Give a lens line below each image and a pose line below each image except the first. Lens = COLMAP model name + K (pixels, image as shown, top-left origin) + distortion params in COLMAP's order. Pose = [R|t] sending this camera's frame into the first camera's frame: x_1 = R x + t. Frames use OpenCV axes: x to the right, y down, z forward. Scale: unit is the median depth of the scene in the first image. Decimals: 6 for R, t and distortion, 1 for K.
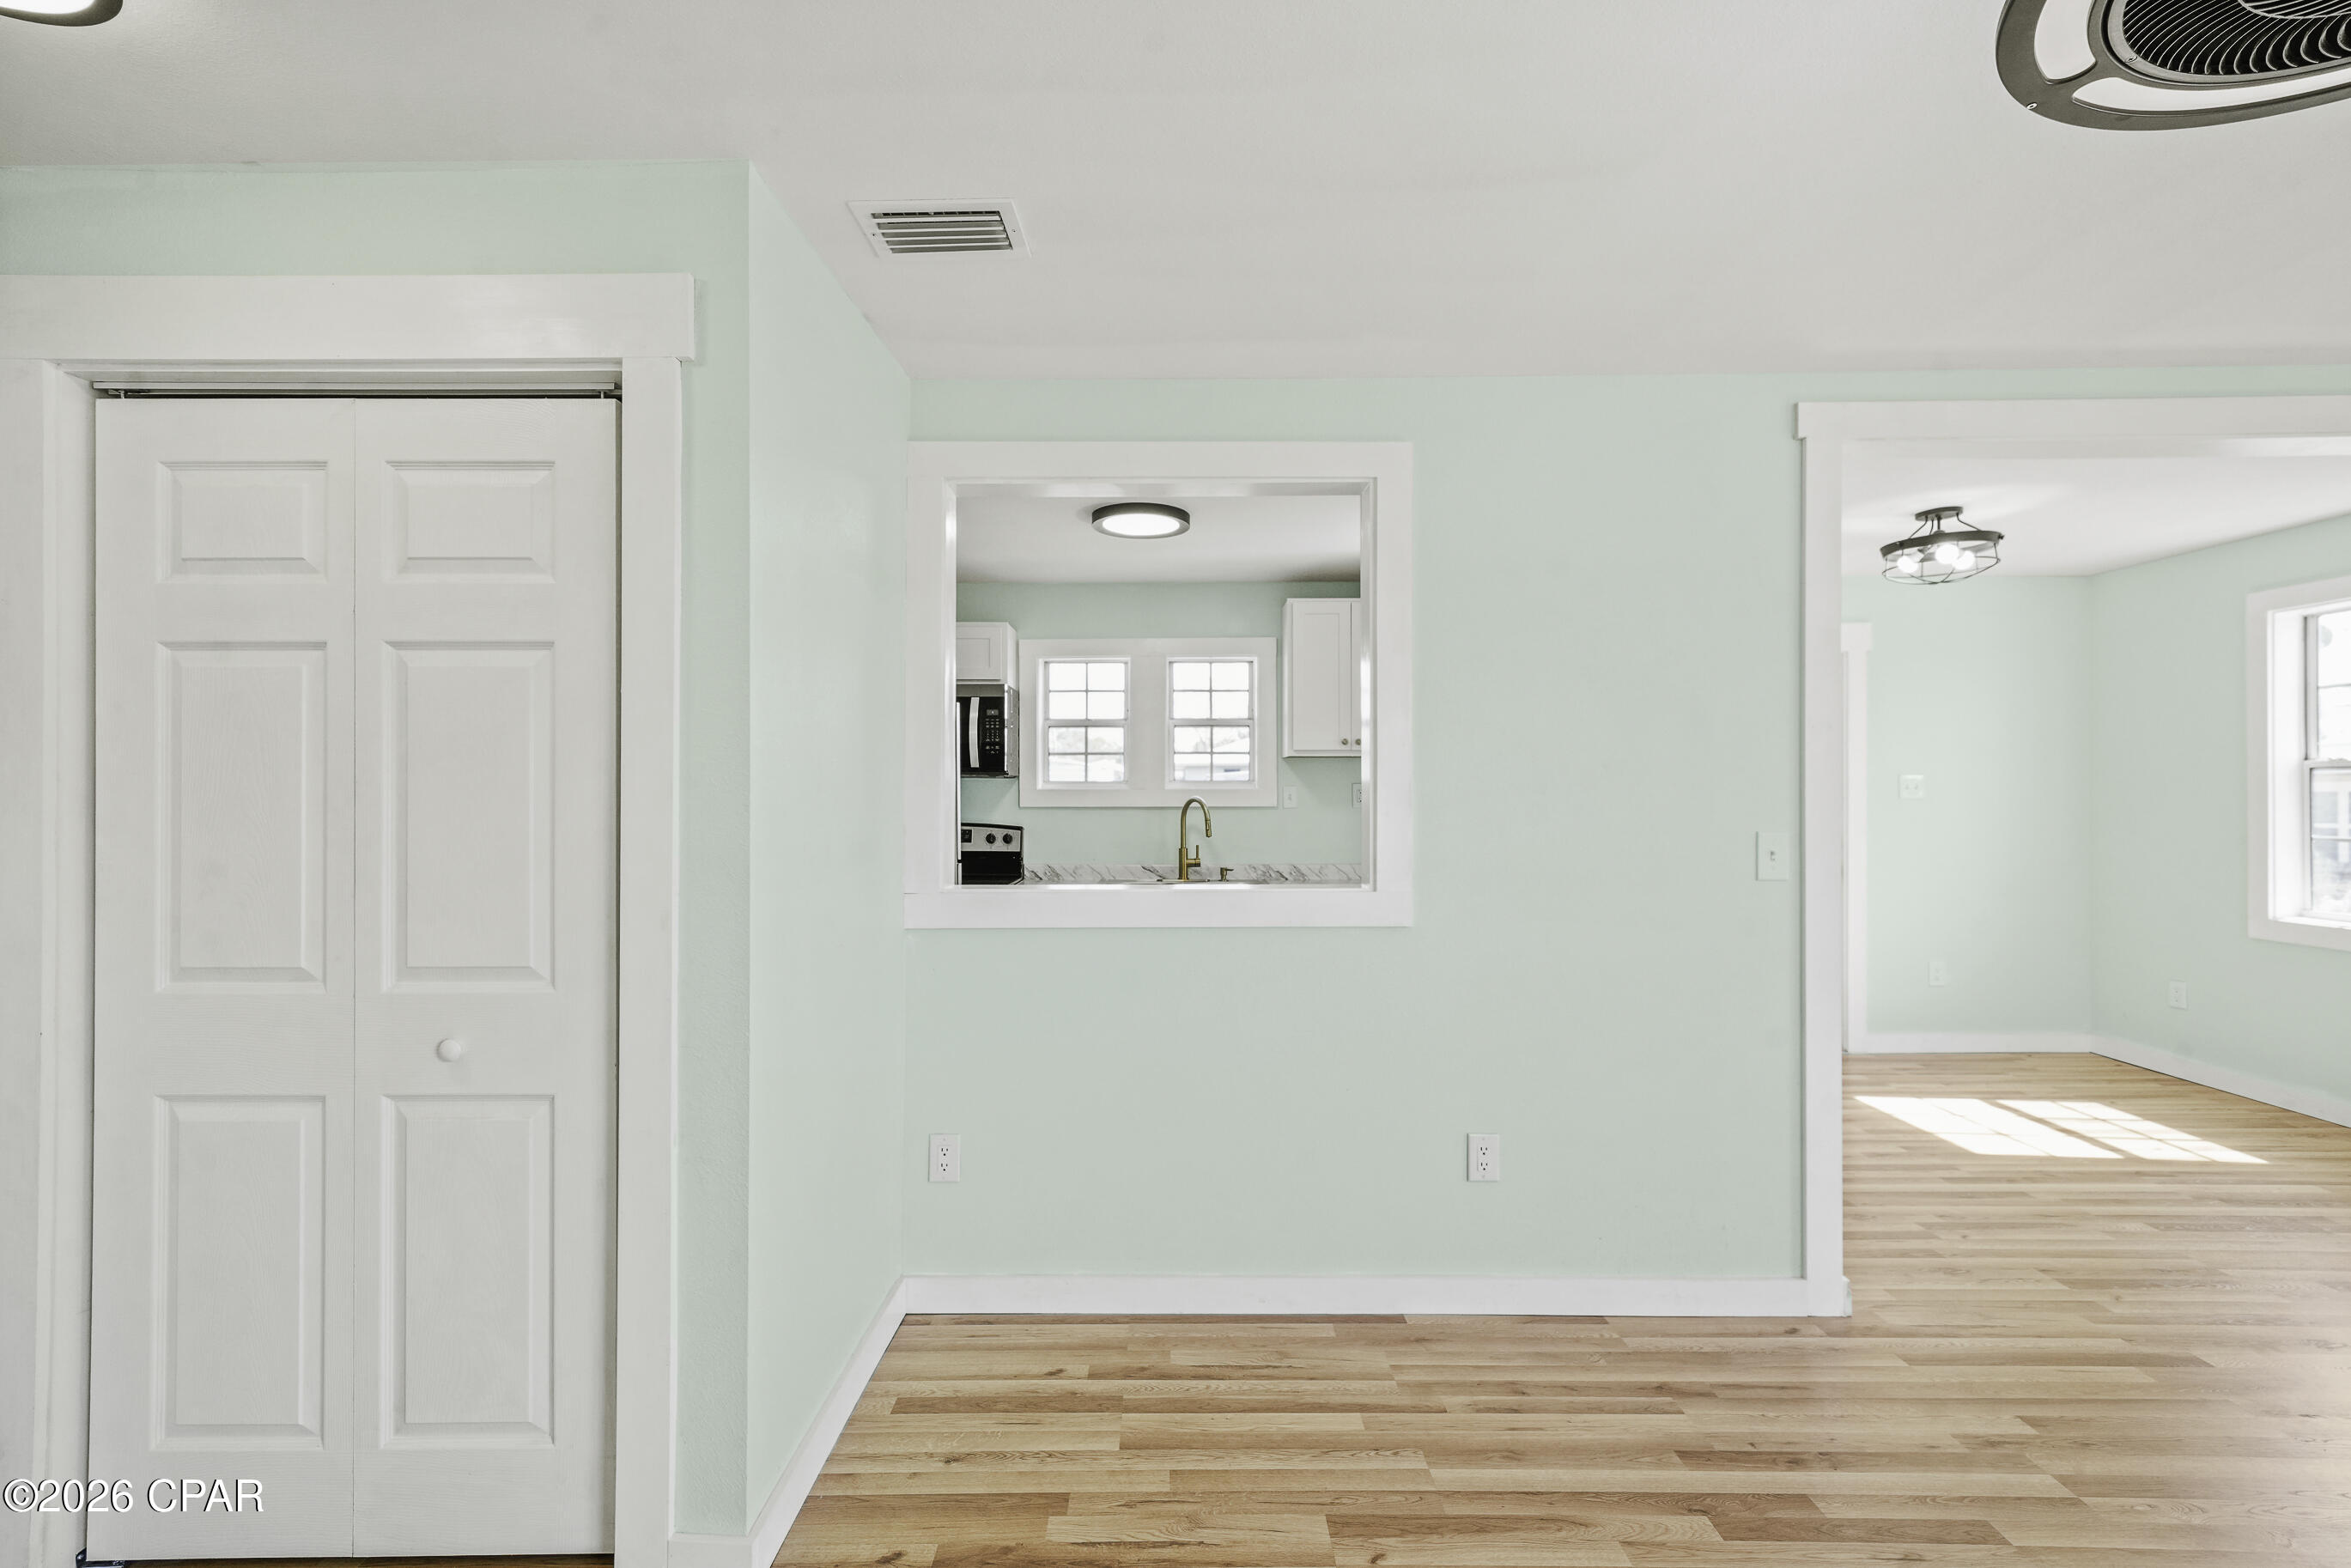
lens RADIAL K [[1049.8, 0, 1161.4], [0, 1049.8, 788.8], [0, 0, 1]] dist [0.006704, 0.001265]
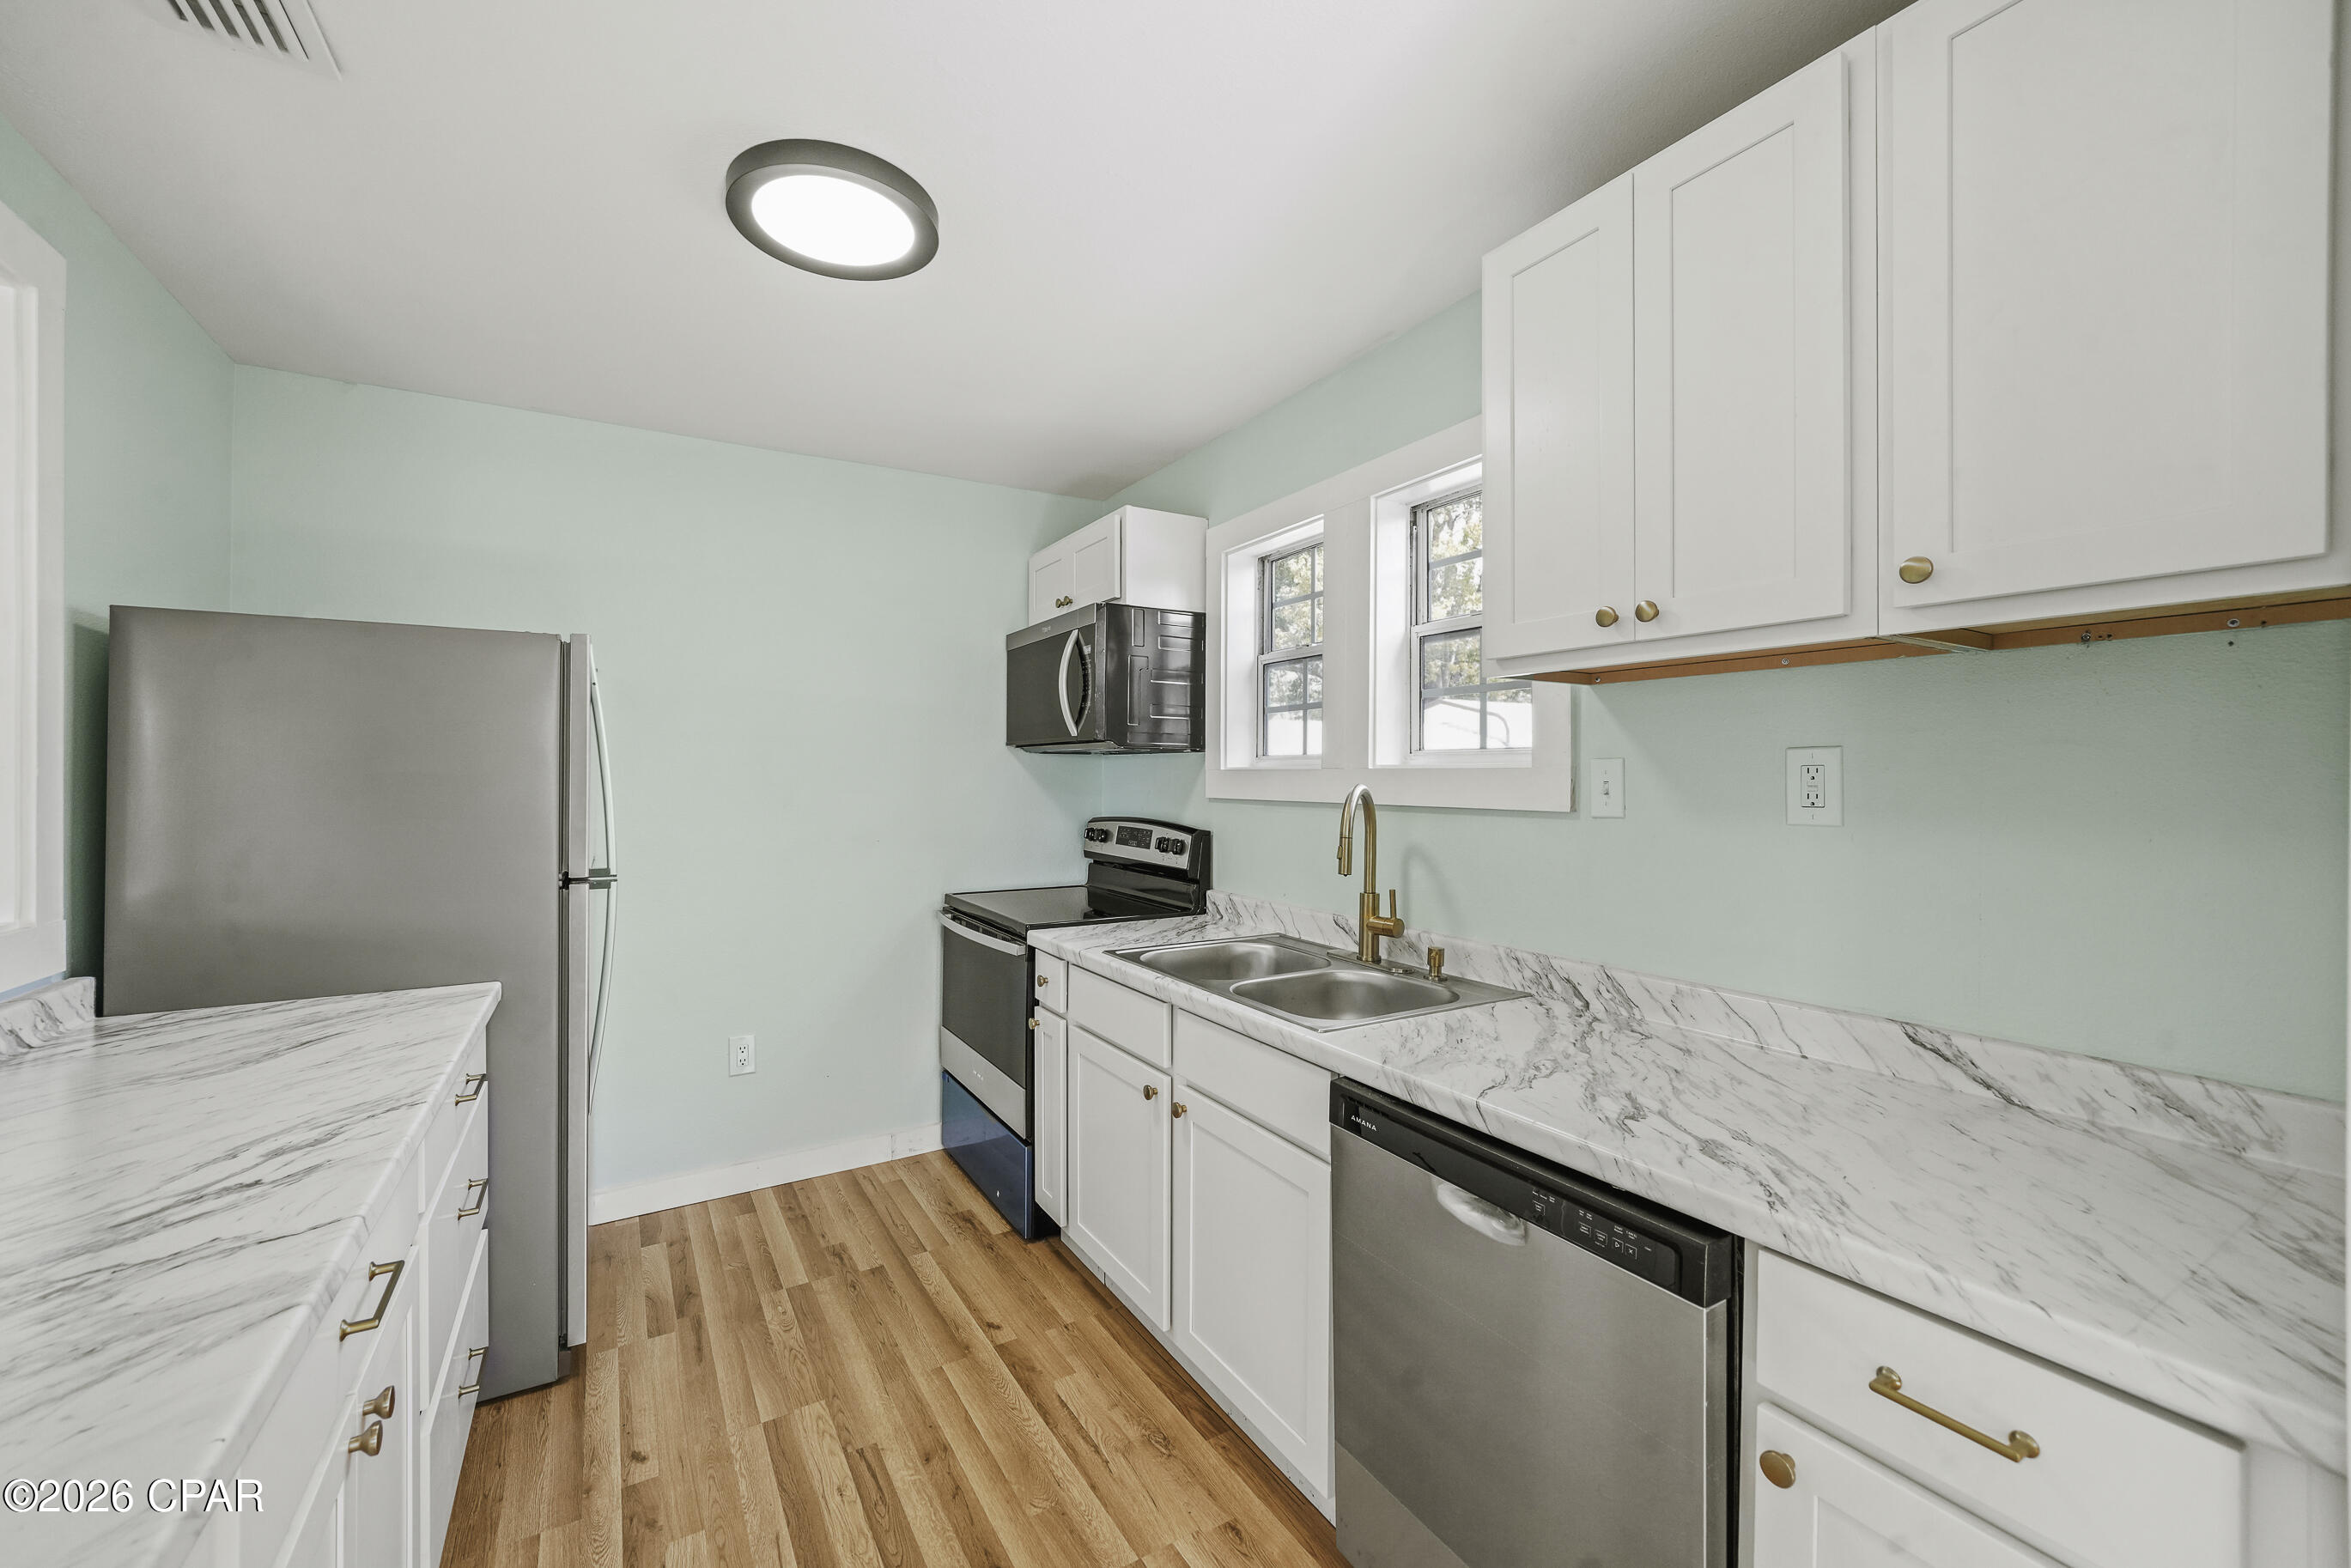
lens RADIAL K [[927.2, 0, 1178.3], [0, 927.2, 775.4], [0, 0, 1]] dist [-0.008412, 0.001219]
pose [[0.542821, 0.001513, -0.839847, 0.476513], [0.000216, 0.999998, 0.001941, 0.004288], [0.839848, -0.001234, 0.542820, 1.028095]]
